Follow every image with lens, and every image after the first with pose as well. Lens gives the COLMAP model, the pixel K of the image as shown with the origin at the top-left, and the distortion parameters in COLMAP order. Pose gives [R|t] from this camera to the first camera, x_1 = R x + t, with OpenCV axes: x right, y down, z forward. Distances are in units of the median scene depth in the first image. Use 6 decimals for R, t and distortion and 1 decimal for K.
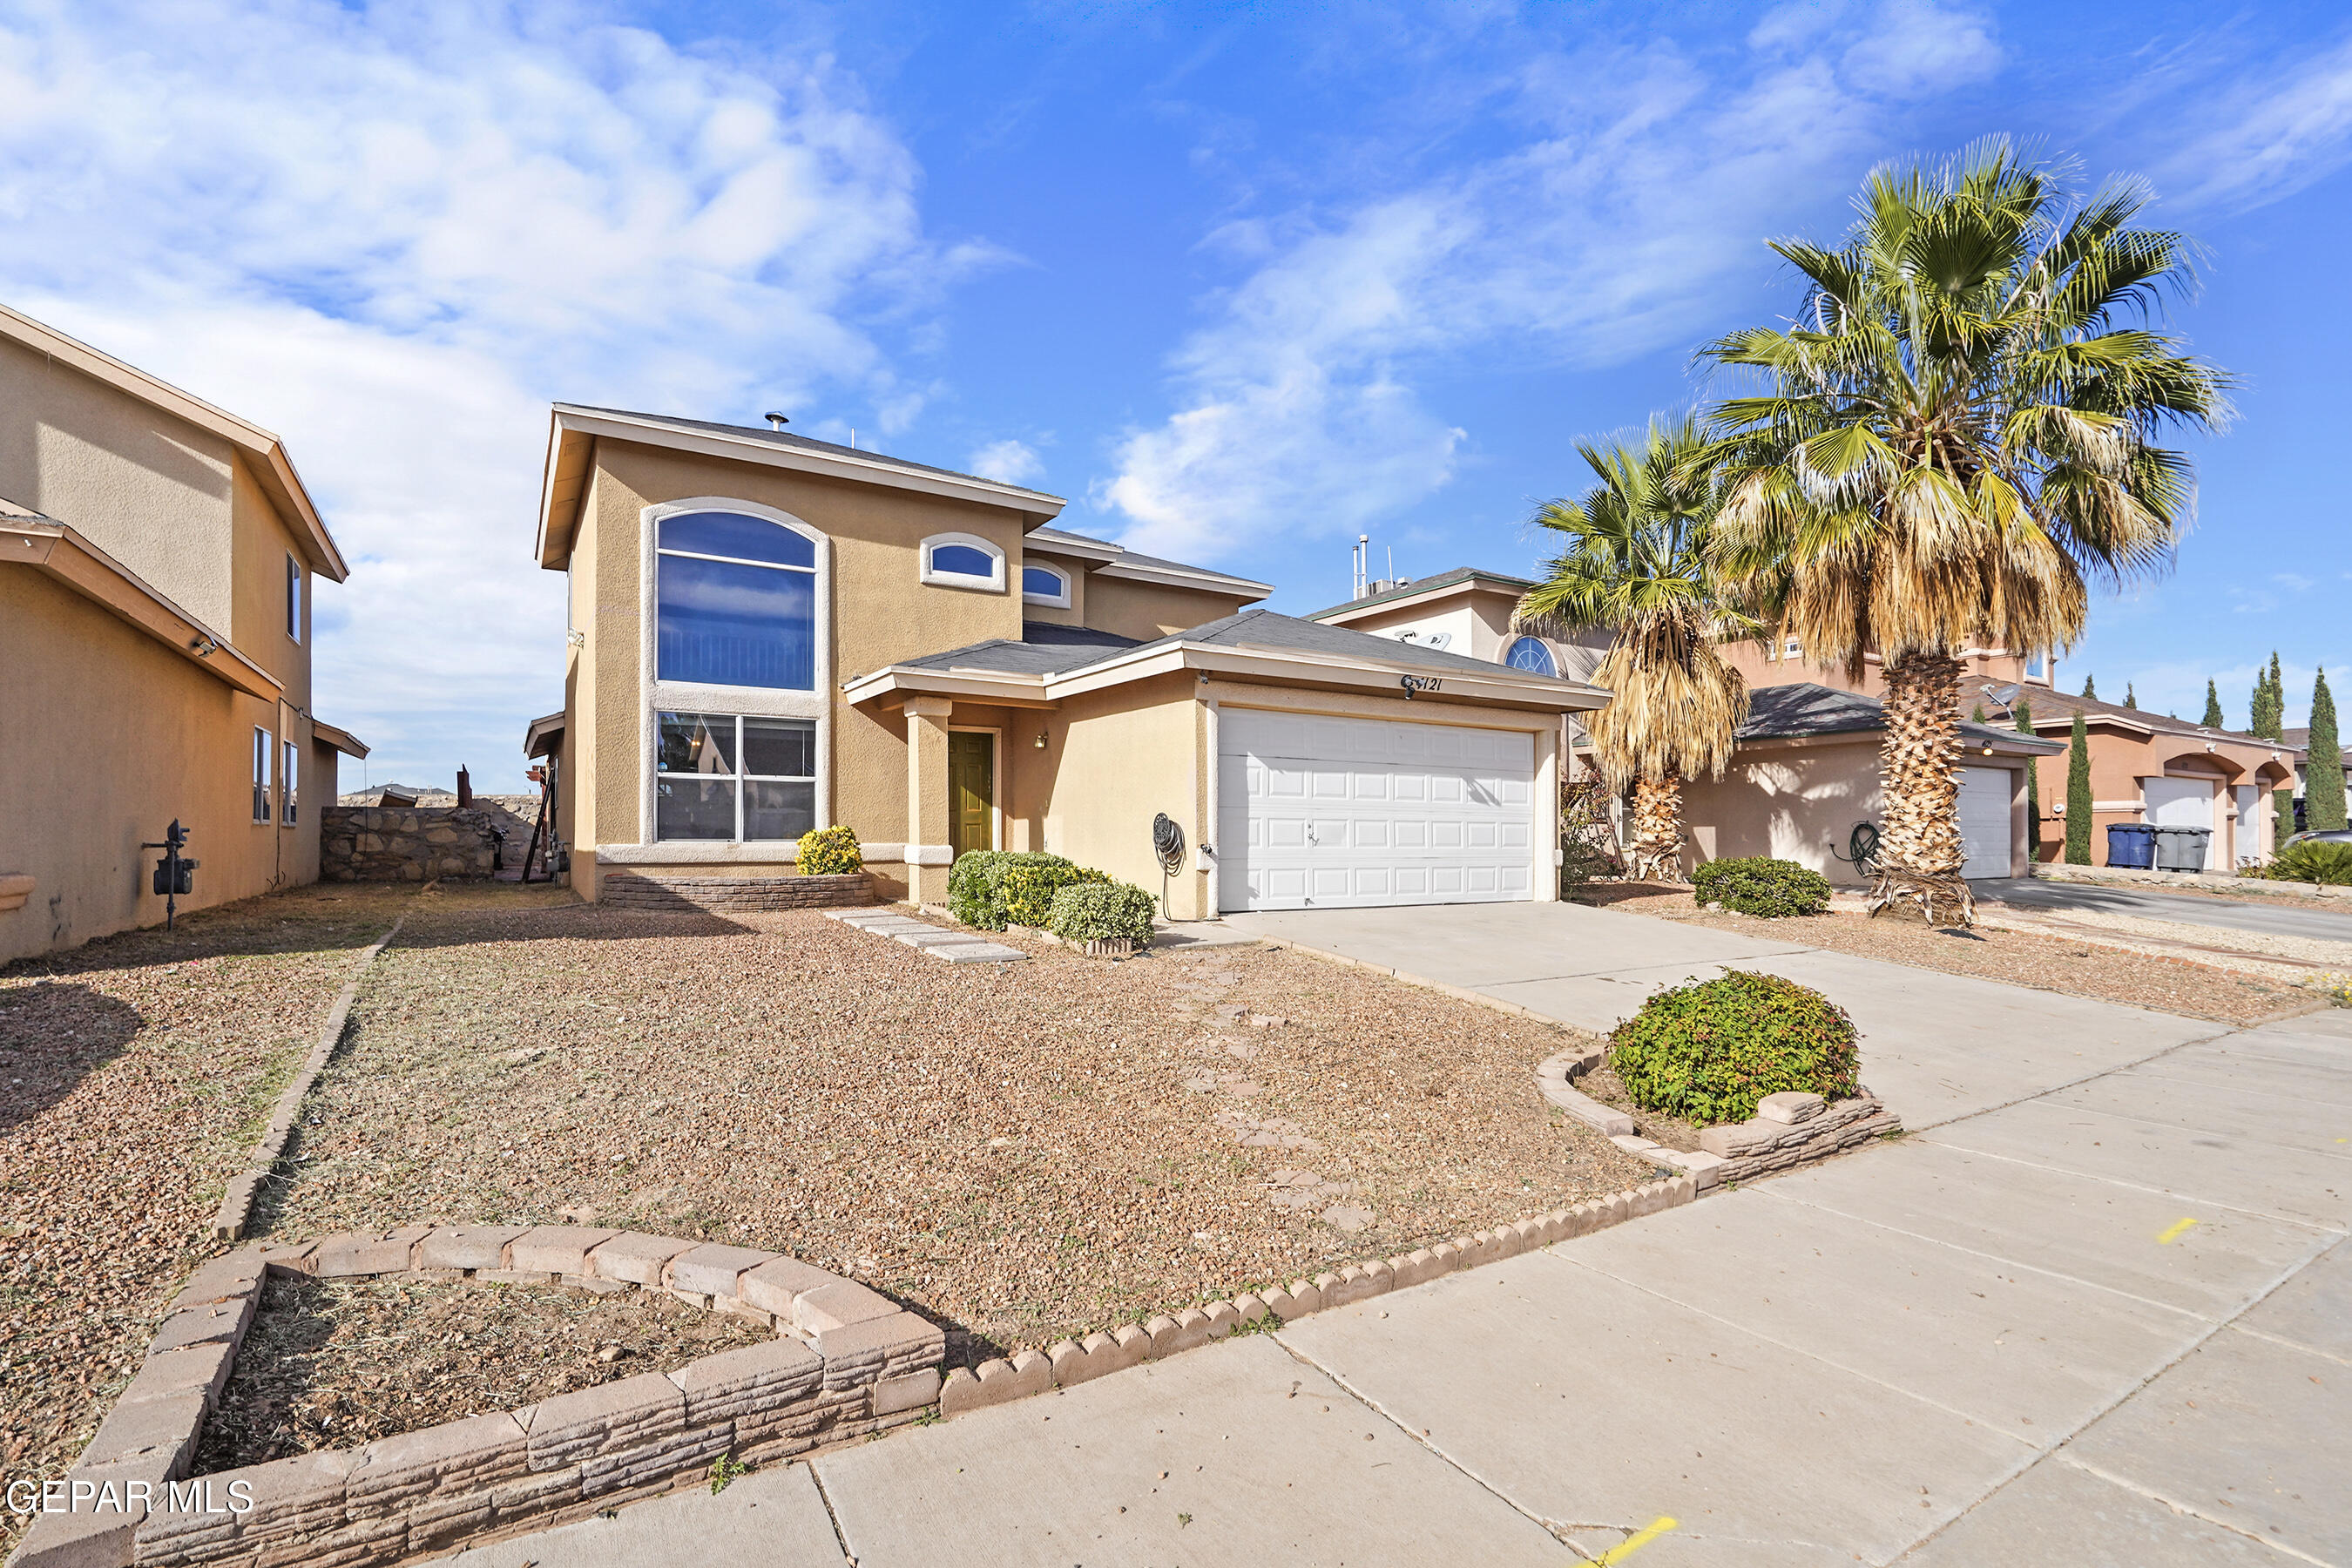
lens RADIAL K [[1081.6, 0, 1174.5], [0, 1081.6, 799.6], [0, 0, 1]] dist [-0.004119, 0.001549]
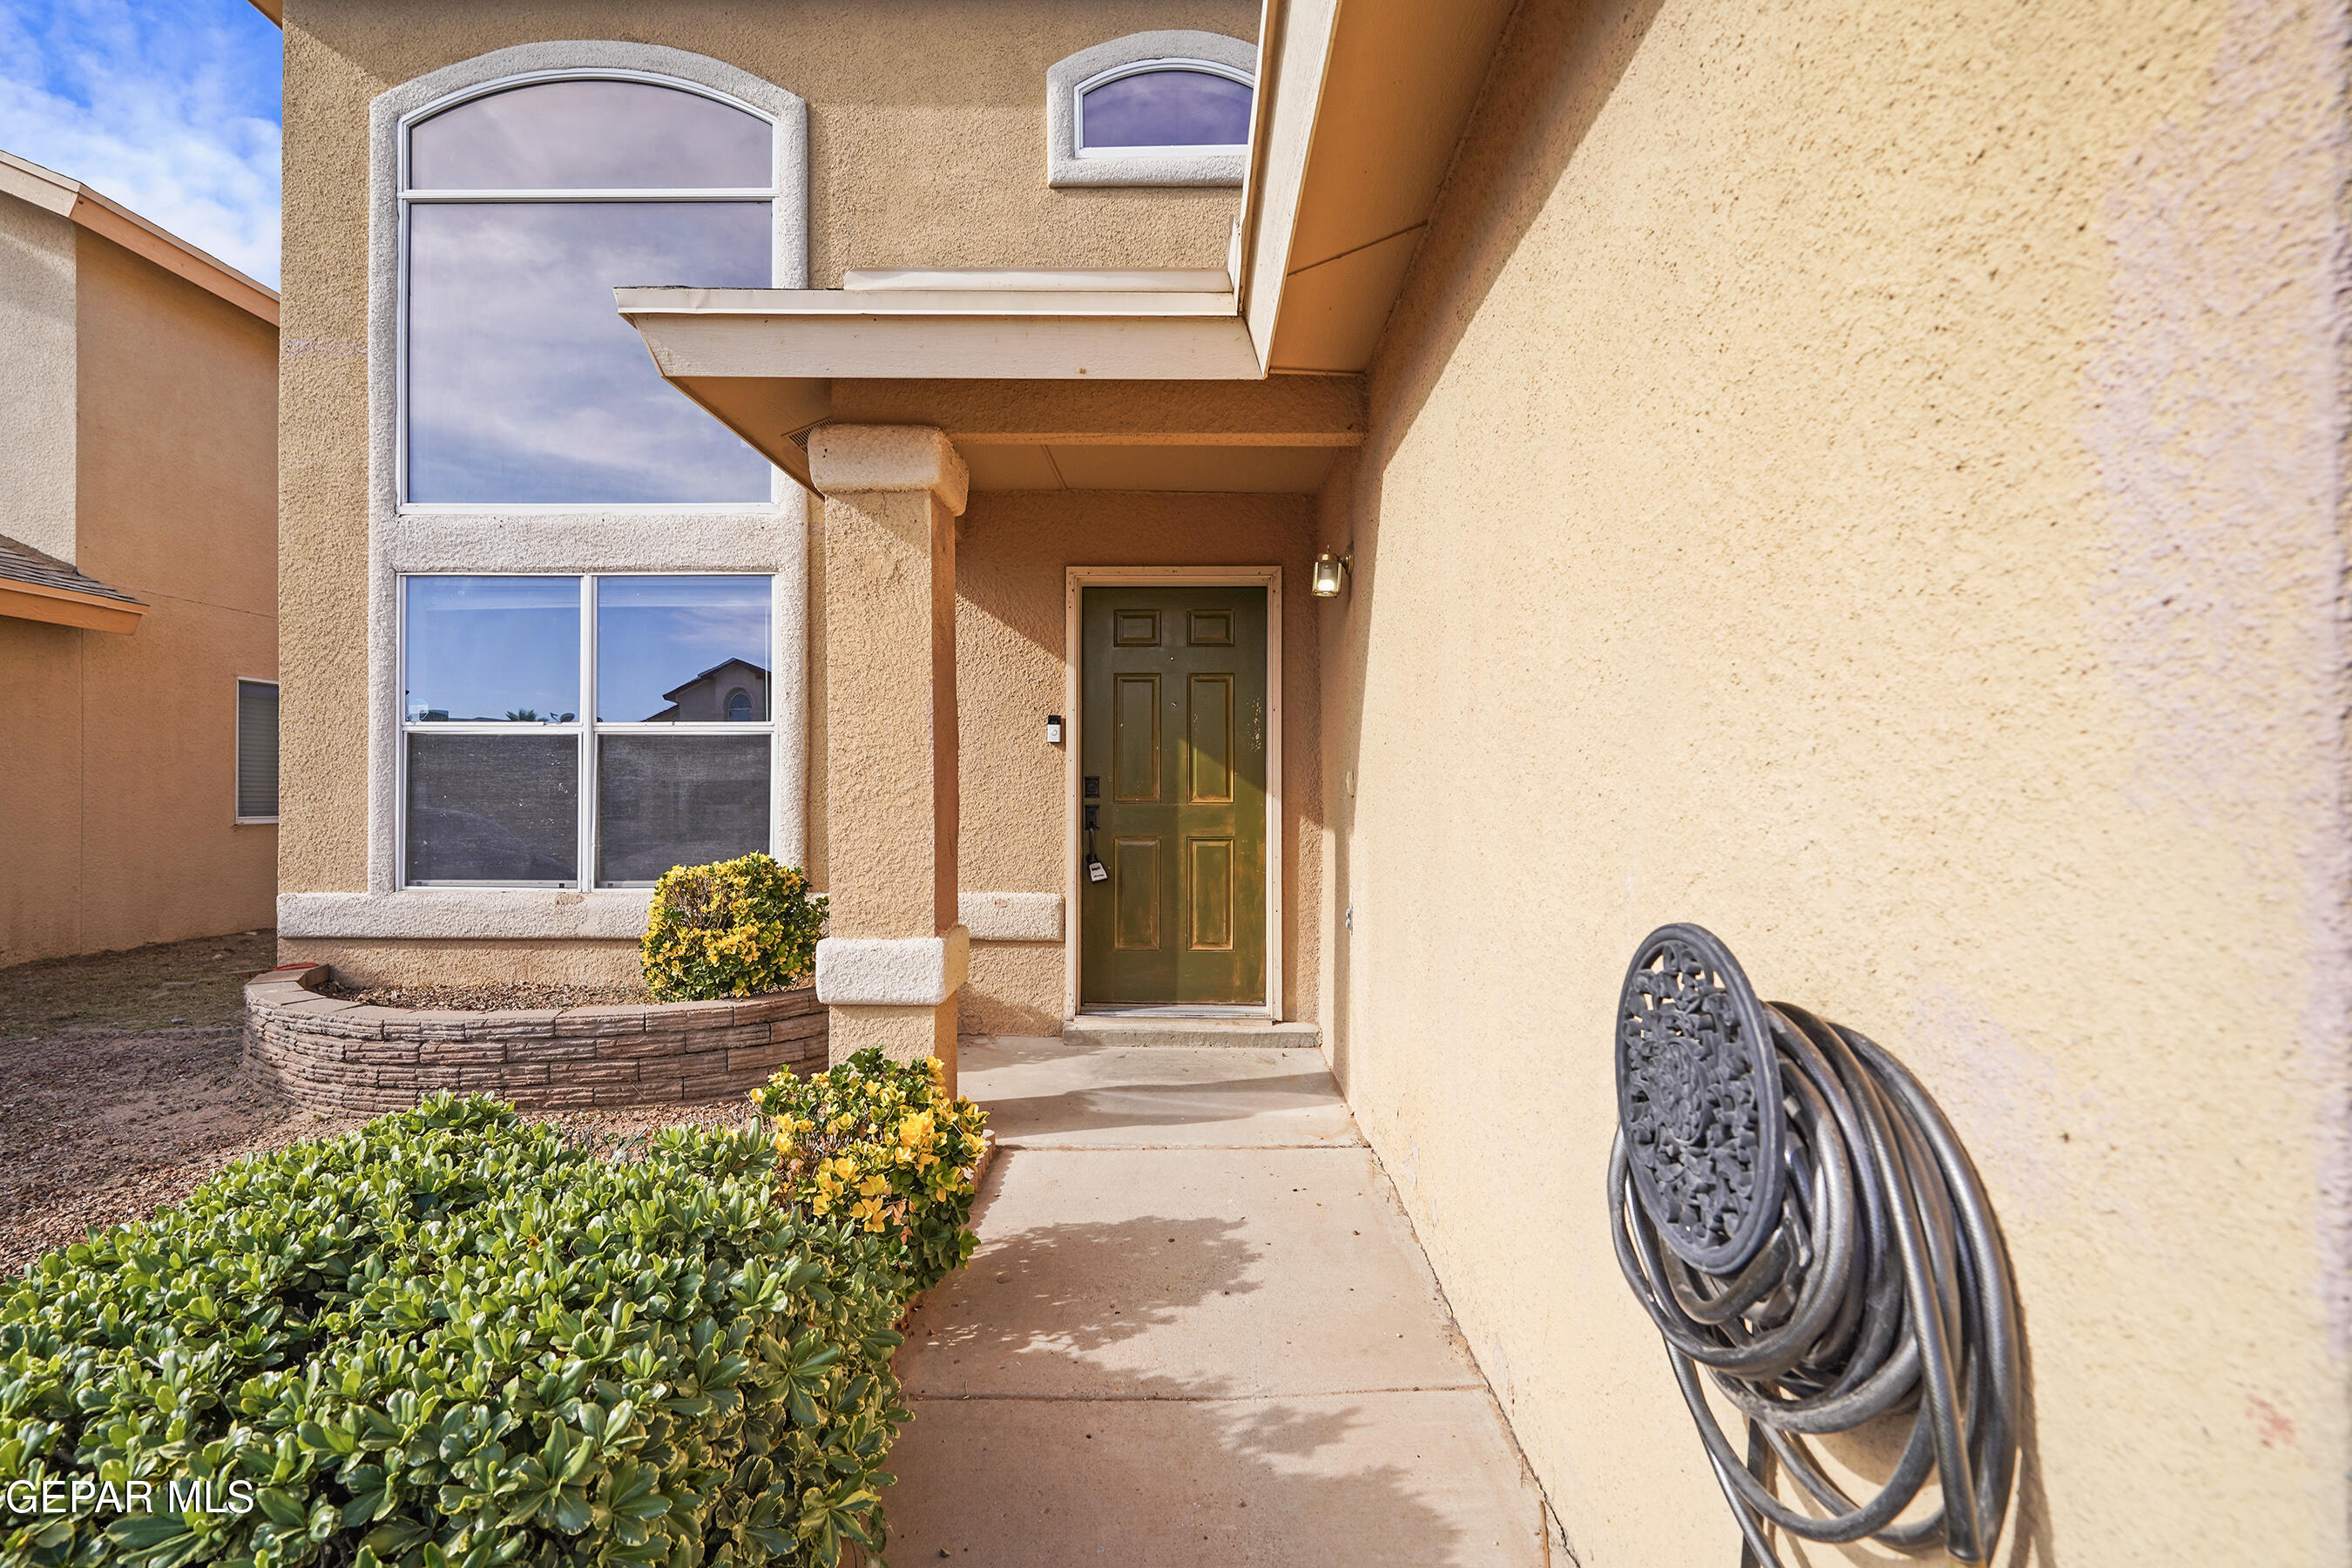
lens RADIAL K [[1081.6, 0, 1184.2], [0, 1081.6, 786.8], [0, 0, 1]] dist [-0.004119, 0.001549]
pose [[0.843213, -0.008604, -0.537510, 0.001315], [0.019023, 0.999723, 0.013839, 0.000019], [0.537242, -0.021894, 0.843144, 0.780950]]
